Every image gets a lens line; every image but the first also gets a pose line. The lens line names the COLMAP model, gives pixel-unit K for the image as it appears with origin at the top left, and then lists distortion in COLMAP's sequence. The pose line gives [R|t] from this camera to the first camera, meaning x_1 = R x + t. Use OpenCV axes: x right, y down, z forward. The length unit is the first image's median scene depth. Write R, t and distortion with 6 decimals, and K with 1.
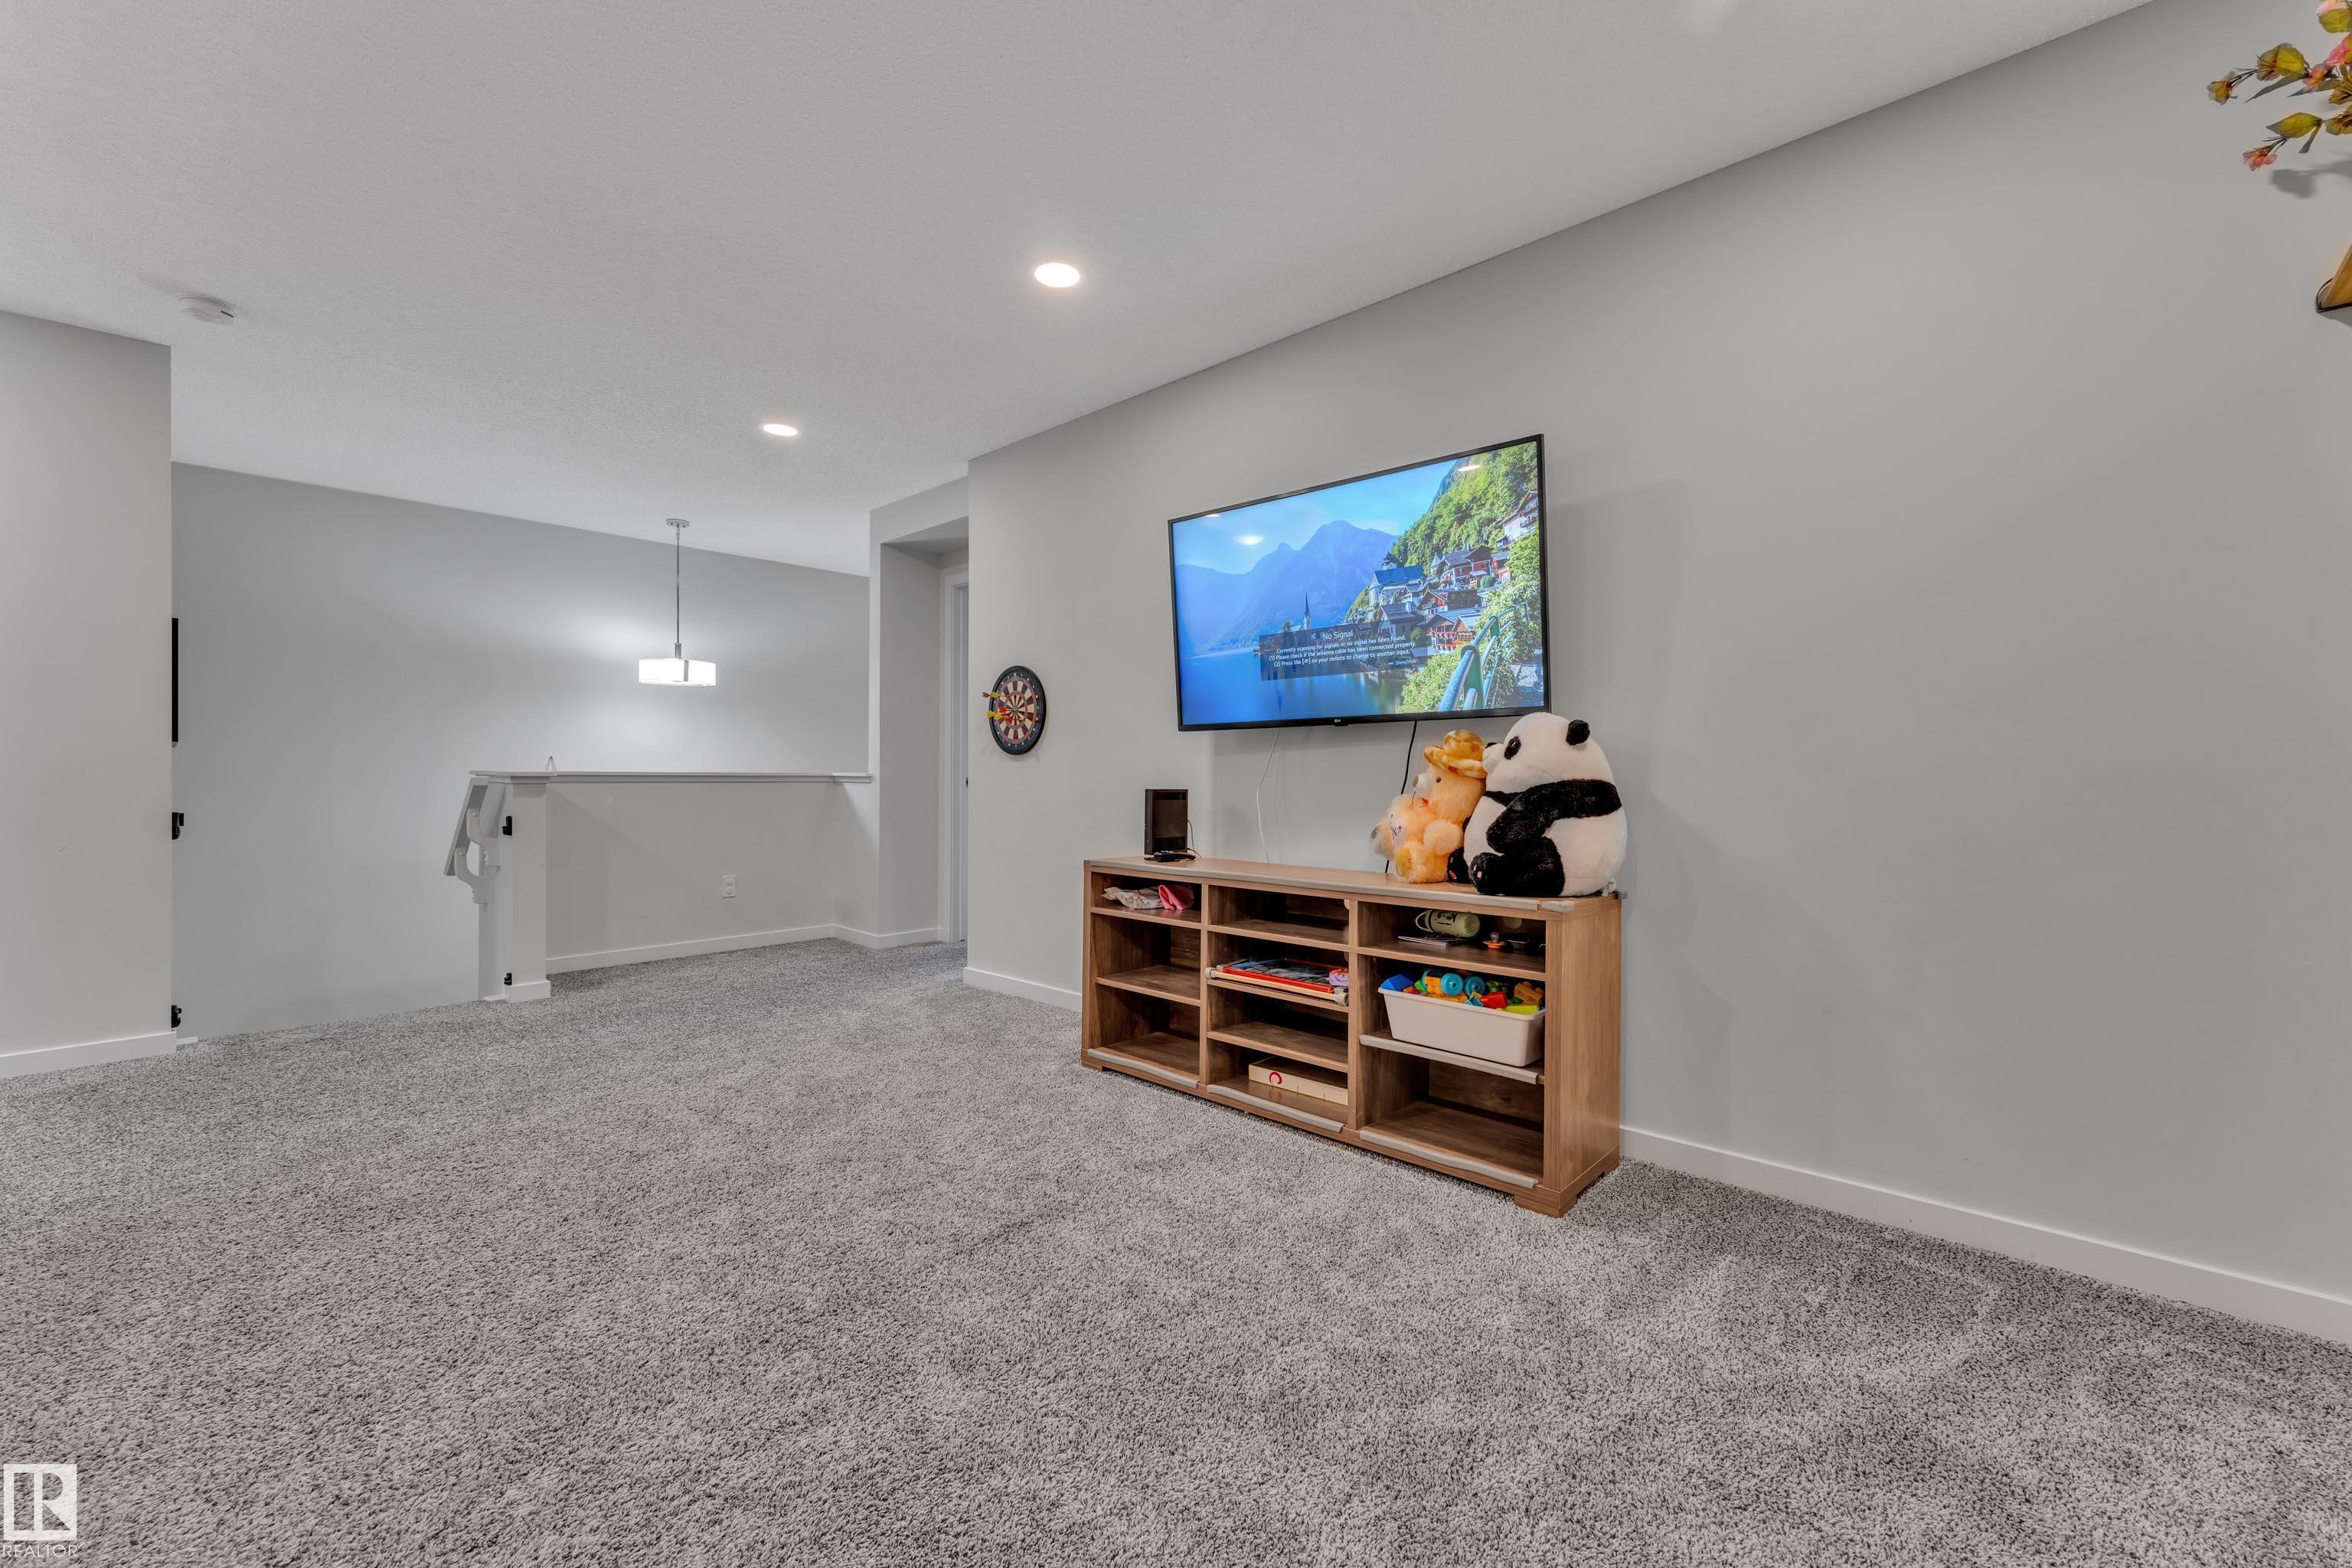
lens RADIAL K [[956.1, 0, 1175.0], [0, 956.1, 775.0], [0, 0, 1]] dist [-0.003507, -0.000490]
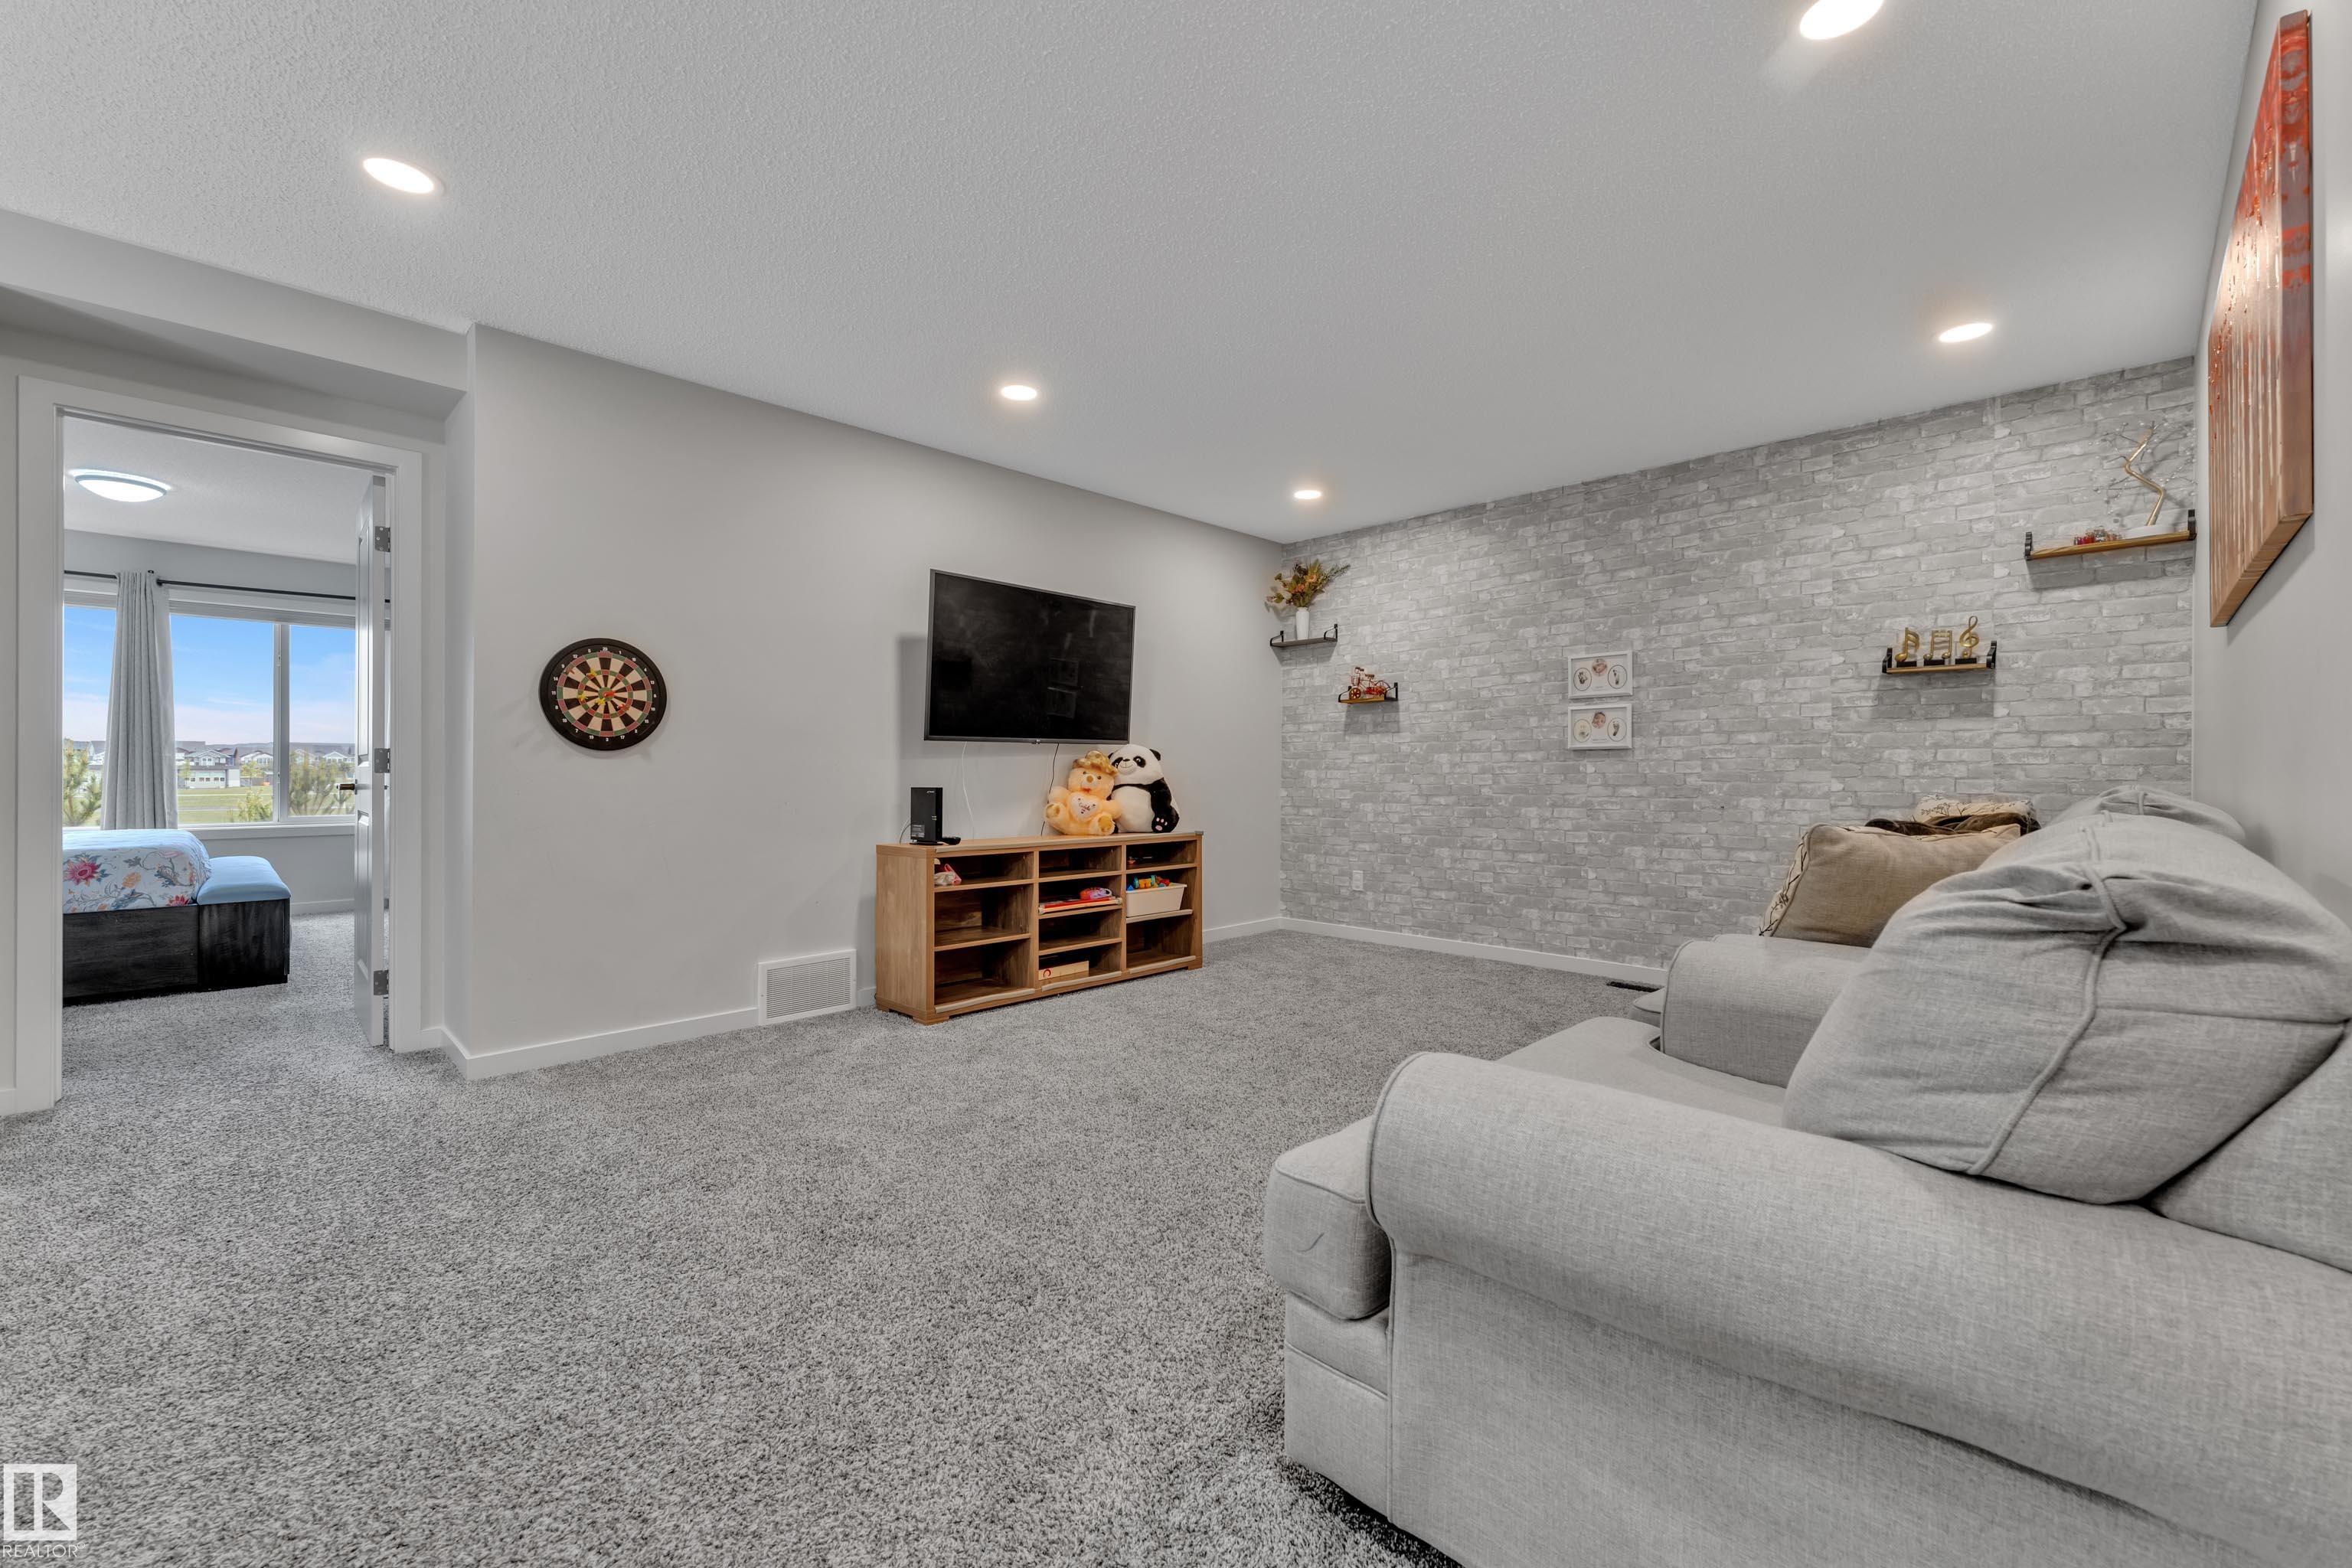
lens RADIAL K [[911.3, 0, 1180.1], [0, 911.3, 779.4], [0, 0, 1]] dist [-0.000771, -0.000061]
pose [[0.034705, -0.004868, 0.999386, -1.215137], [0.003108, 0.999984, 0.004763, 0.001023], [-0.999393, 0.002940, 0.034719, 0.666455]]
